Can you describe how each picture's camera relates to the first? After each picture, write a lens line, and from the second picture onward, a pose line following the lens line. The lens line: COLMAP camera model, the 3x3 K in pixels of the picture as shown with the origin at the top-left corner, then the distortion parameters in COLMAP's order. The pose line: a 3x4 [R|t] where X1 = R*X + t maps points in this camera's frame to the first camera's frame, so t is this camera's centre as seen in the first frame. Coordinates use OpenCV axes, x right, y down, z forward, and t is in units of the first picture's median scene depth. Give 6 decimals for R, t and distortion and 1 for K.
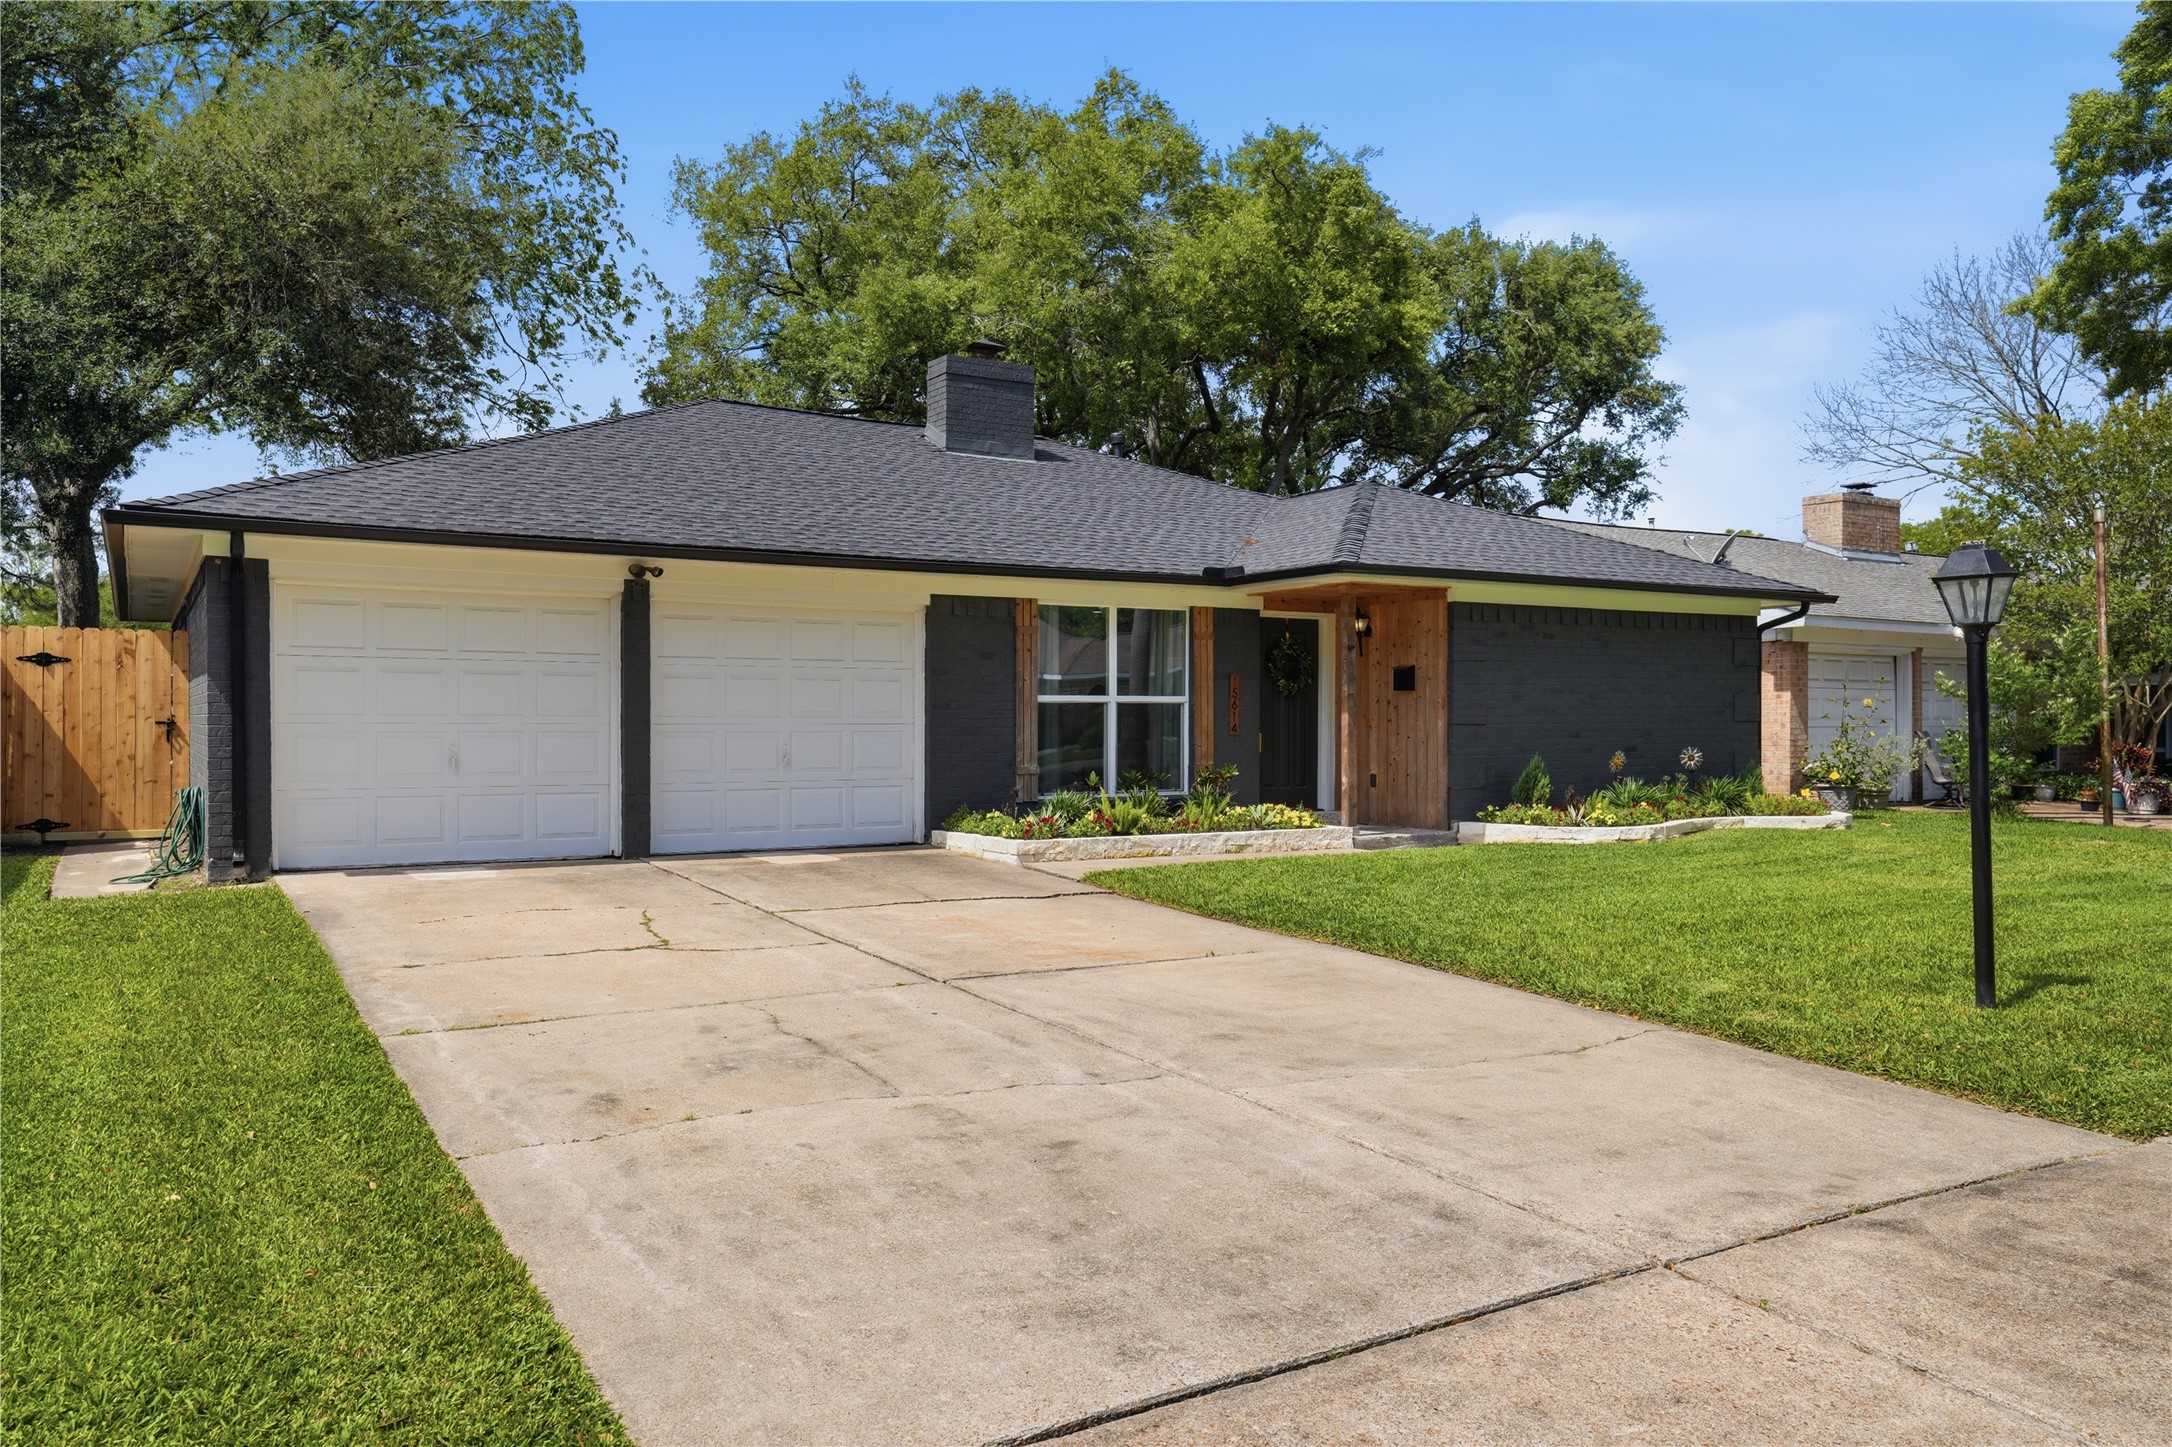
lens RADIAL K [[1071.7, 0, 1086.0], [0, 1071.7, 723.5], [0, 0, 1]] dist [-0.004256, -0.000002]
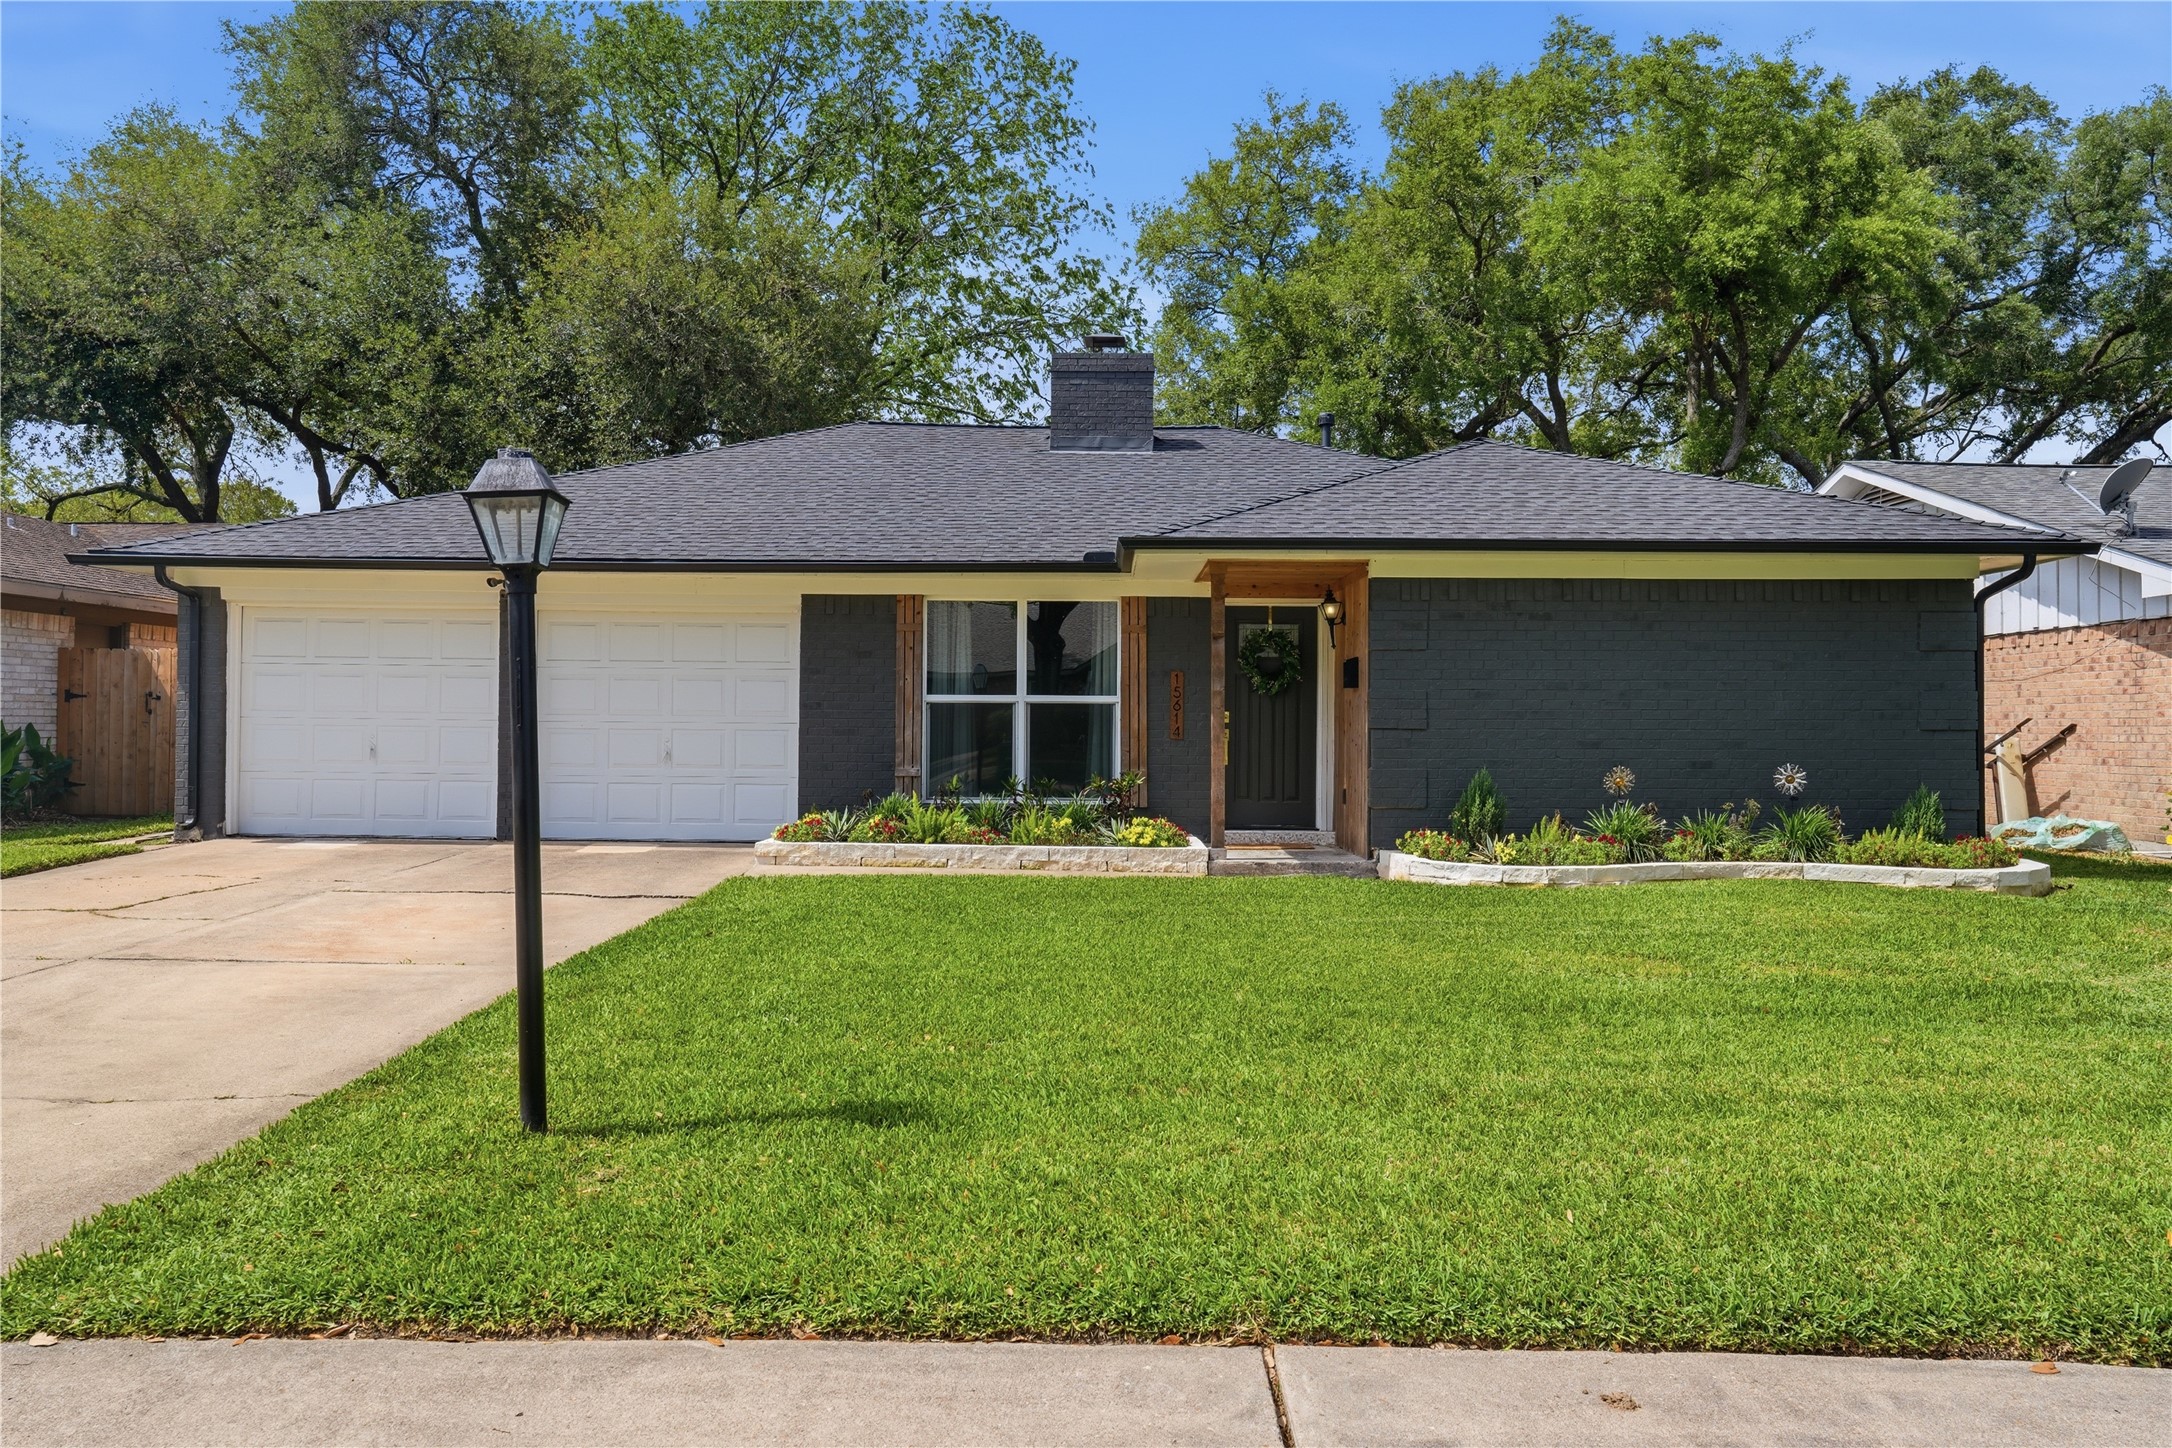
lens RADIAL K [[1071.7, 0, 1086.0], [0, 1071.7, 724.0], [0, 0, 1]] dist [-0.004256, -0.000002]
pose [[0.920249, 0.007285, -0.391266, 0.461749], [-0.009174, 0.999954, -0.002959, 0.001501], [0.391226, 0.006312, 0.920273, 0.167565]]
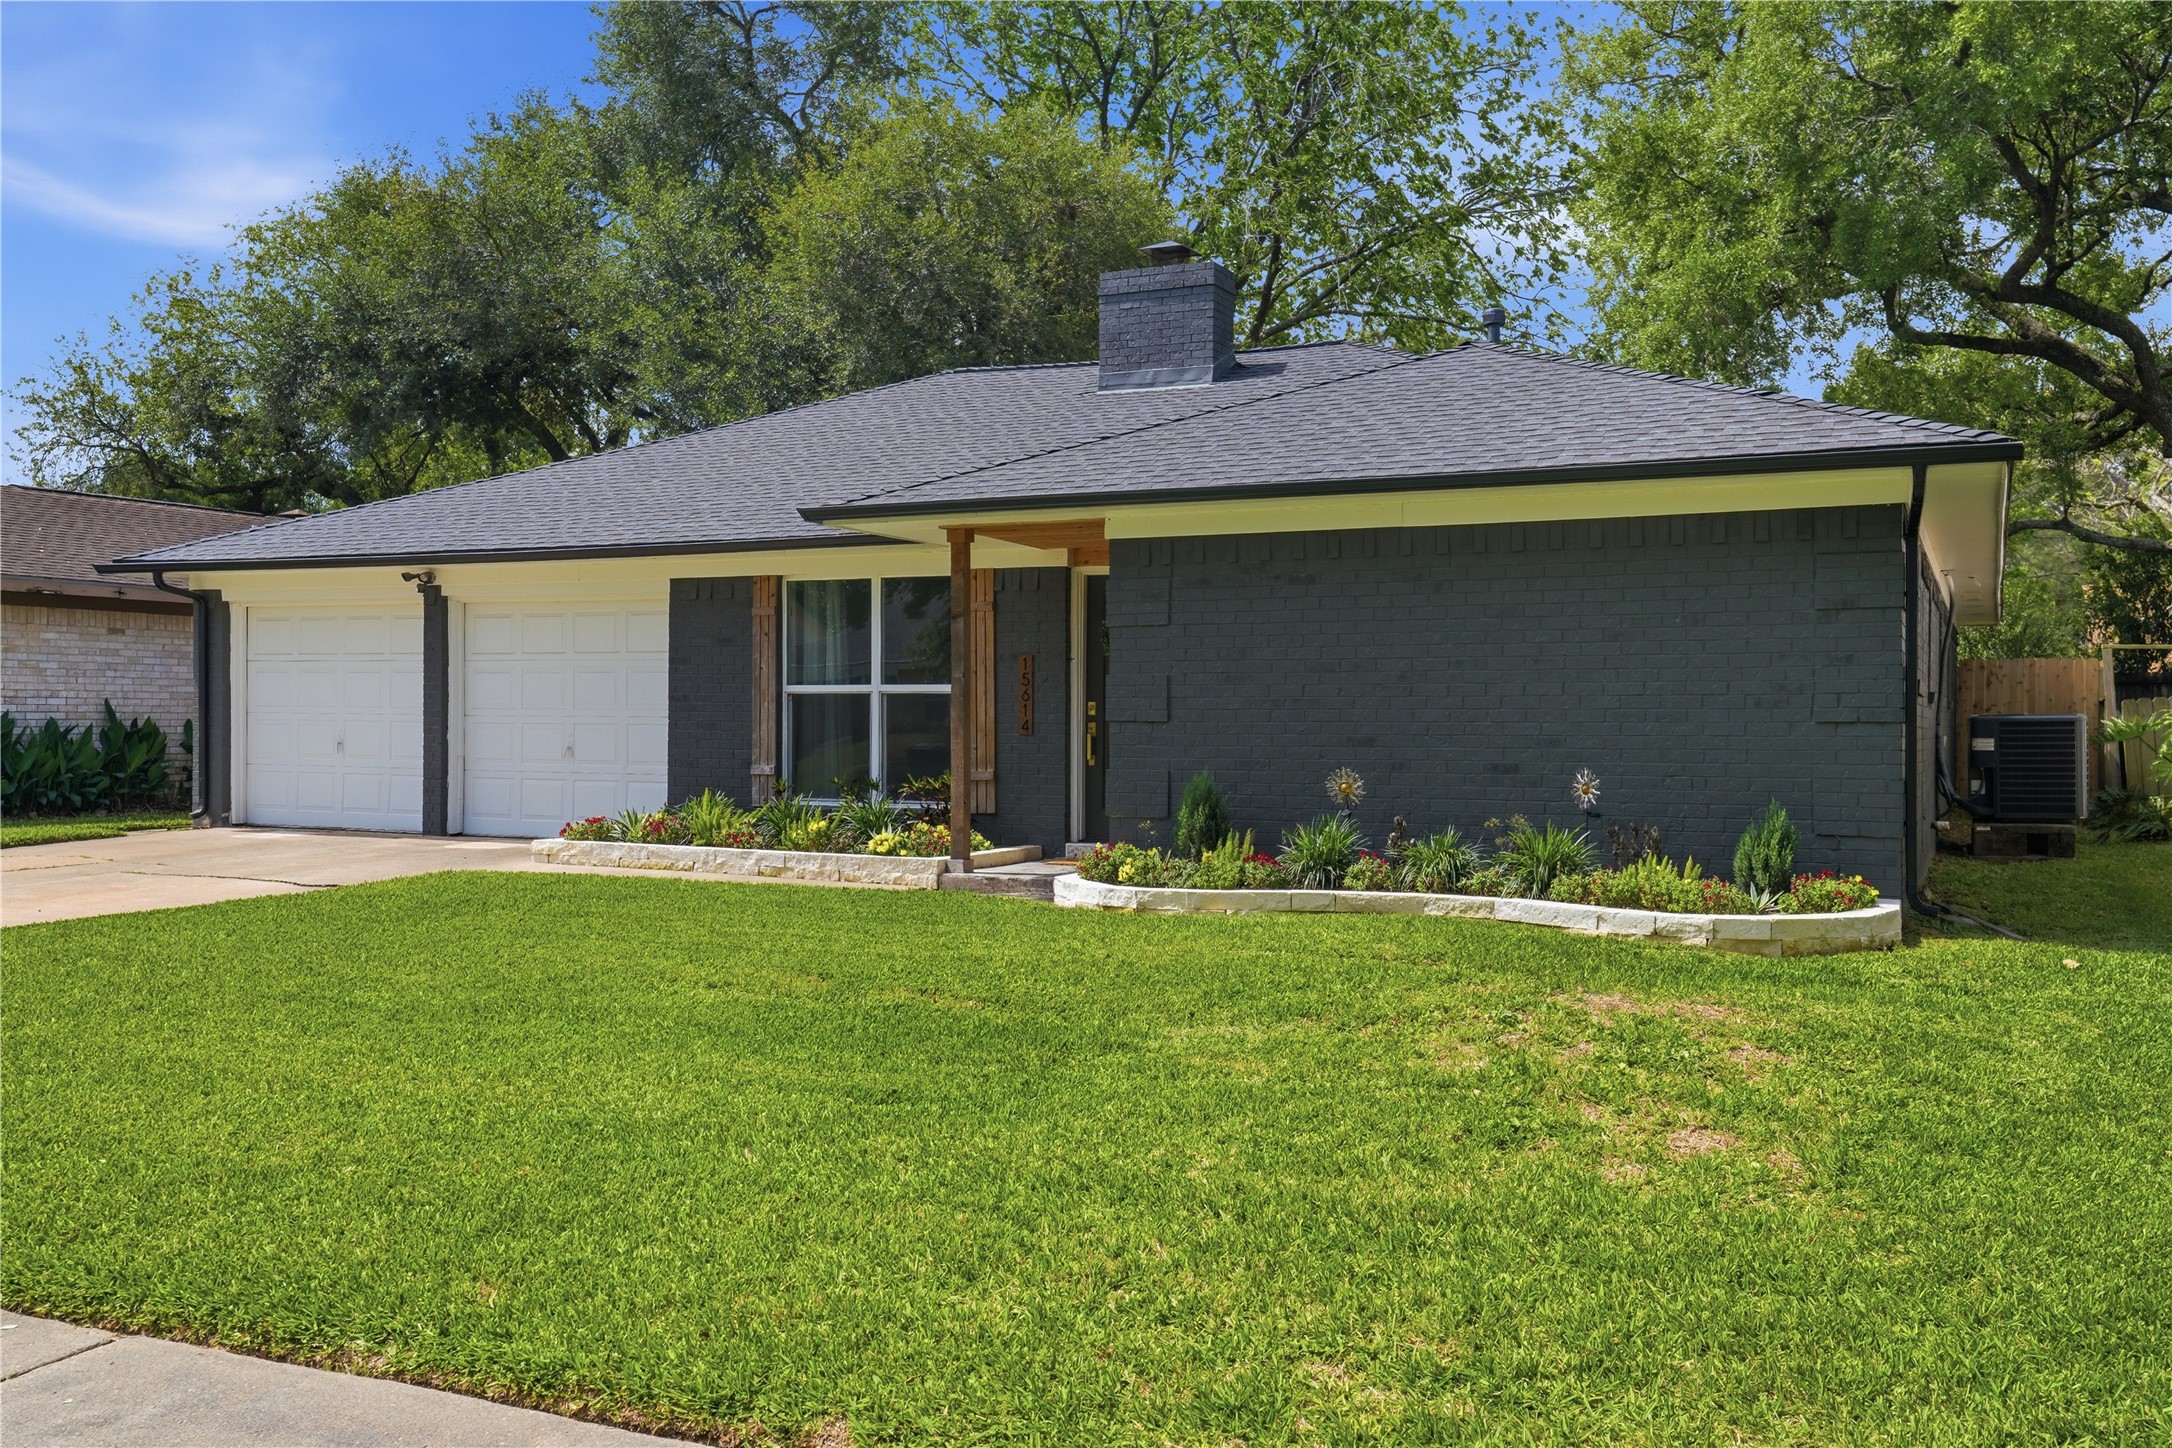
lens RADIAL K [[1338.9, 0, 1086.1], [0, 1338.9, 723.3], [0, 0, 1]] dist [0.023472, 0.000230]
pose [[0.746043, 0.007647, -0.665854, 0.869568], [-0.008469, 0.999962, 0.001995, 0.000435], [0.665844, 0.004151, 0.746079, 0.348140]]
